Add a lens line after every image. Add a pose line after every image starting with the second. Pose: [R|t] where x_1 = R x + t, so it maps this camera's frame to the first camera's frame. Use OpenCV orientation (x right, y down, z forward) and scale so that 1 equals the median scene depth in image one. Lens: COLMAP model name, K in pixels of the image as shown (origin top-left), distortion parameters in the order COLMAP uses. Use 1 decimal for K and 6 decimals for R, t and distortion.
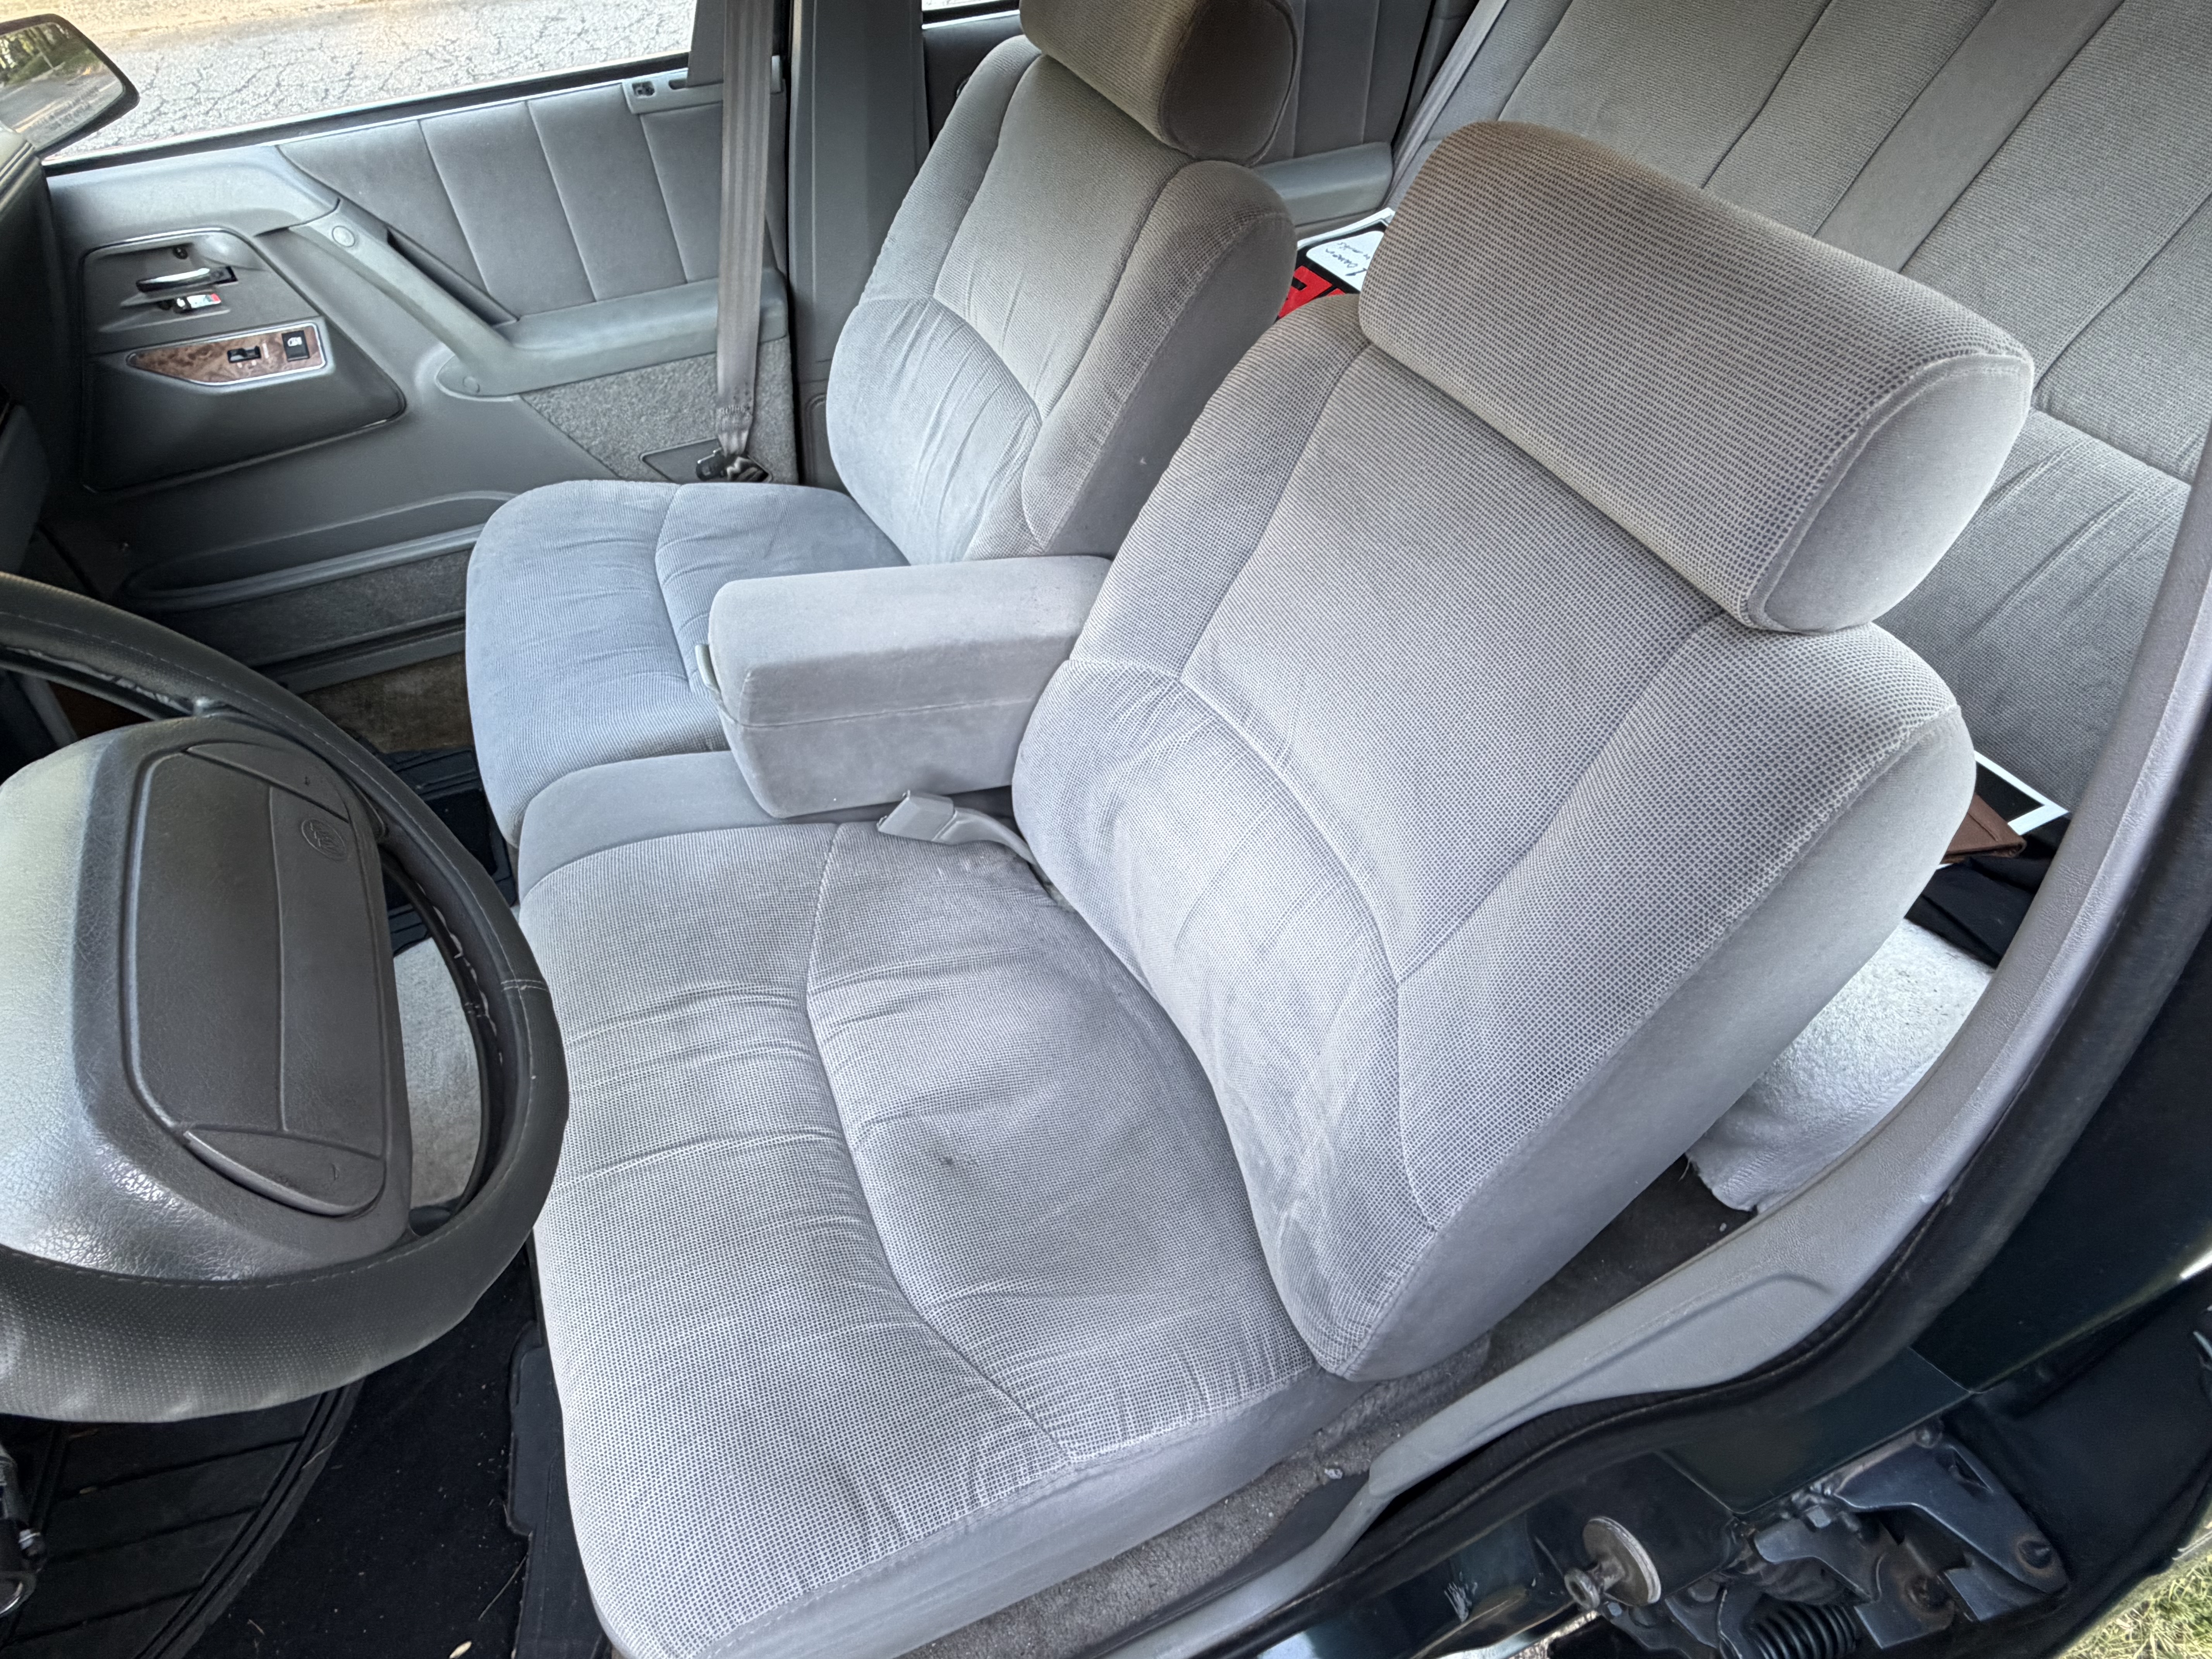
lens RADIAL K [[1166.0, 0, 1109.7], [0, 1166.0, 828.4], [0, 0, 1]] dist [0.001583, 0.000747]
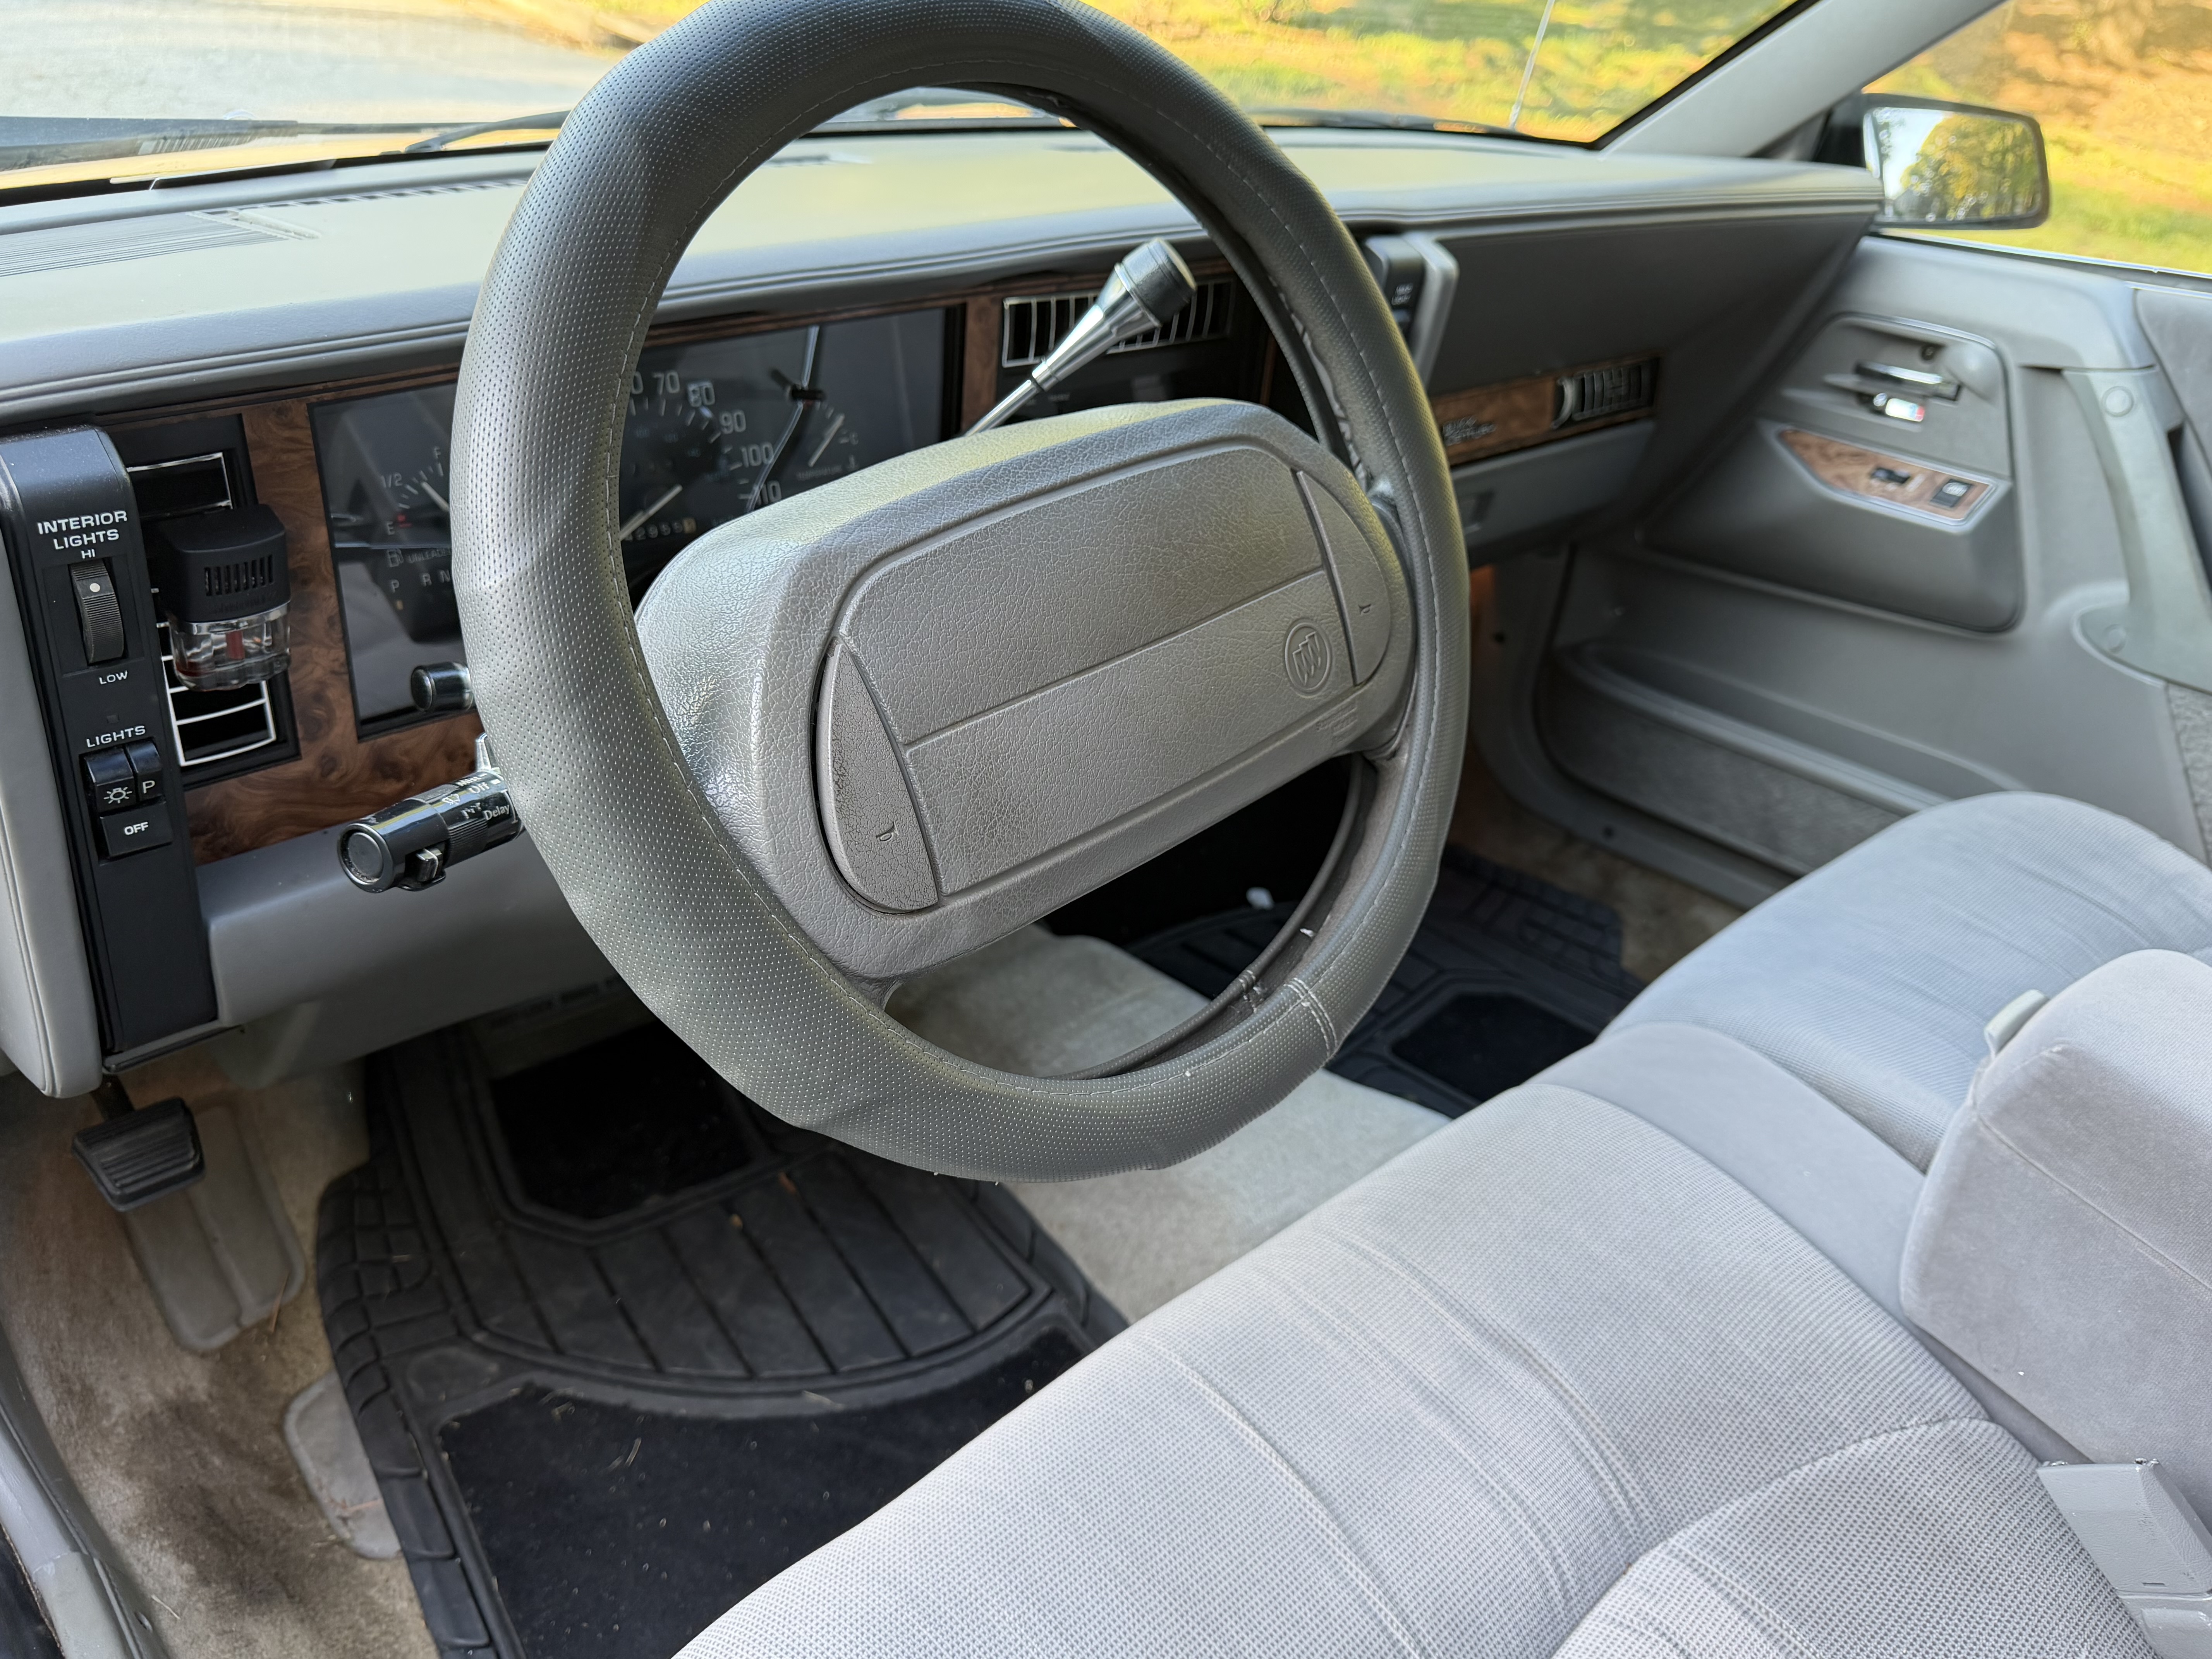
lens RADIAL K [[1657.5, 0, 1105.9], [0, 1657.5, 835.0], [0, 0, 1]] dist [0.002002, -0.001377]
pose [[0.339149, 0.475422, -0.811758, 0.085311], [-0.742690, 0.664942, 0.079144, 0.050061], [0.577399, 0.576043, 0.578606, 0.214205]]
